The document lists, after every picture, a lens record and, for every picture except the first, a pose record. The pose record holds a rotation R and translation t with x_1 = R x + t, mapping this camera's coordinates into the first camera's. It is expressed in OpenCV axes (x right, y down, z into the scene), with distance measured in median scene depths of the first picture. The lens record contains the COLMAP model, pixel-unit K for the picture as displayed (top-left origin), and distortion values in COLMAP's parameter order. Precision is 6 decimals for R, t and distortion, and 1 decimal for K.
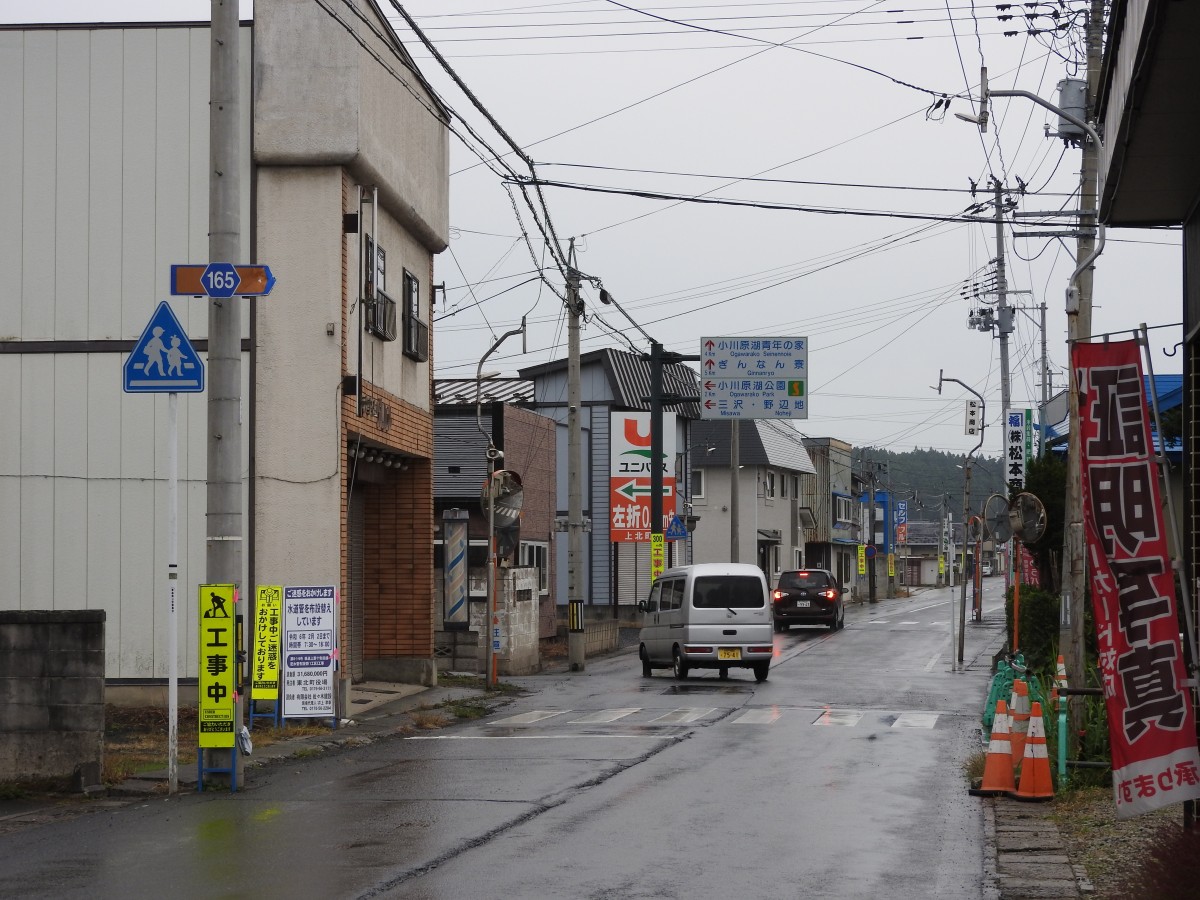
lens RADIAL K [[2978.9, 0, 600.0], [0, 2978.9, 450.0], [0, 0, 1]] dist [0.003594, -0.129405]
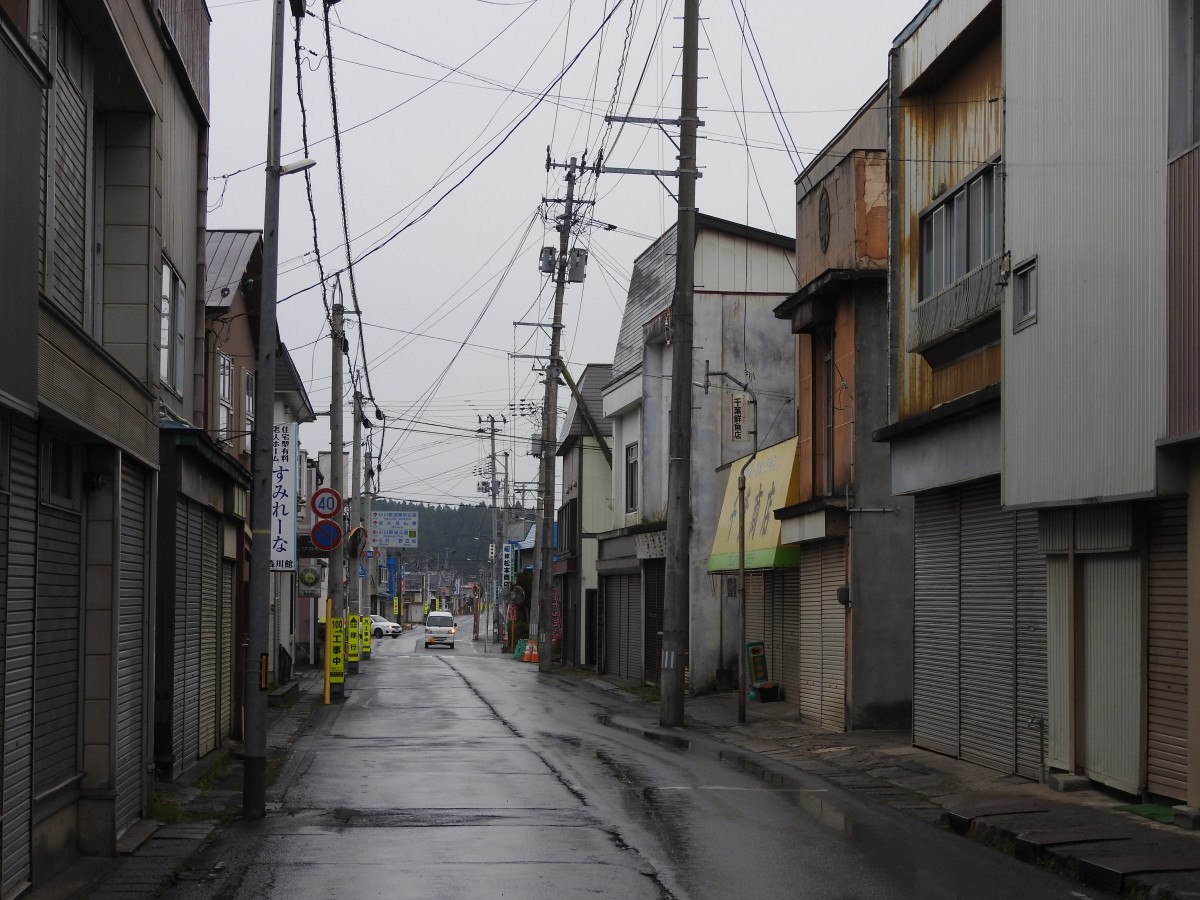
lens RADIAL K [[2978.9, 0, 600.0], [0, 2978.9, 450.0], [0, 0, 1]] dist [0.003594, -0.129405]
pose [[0.981820, 0.018512, 0.188911, -0.170355], [-0.016051, 0.999765, -0.014547, -0.040718], [-0.189136, 0.011250, 0.981886, -0.960334]]
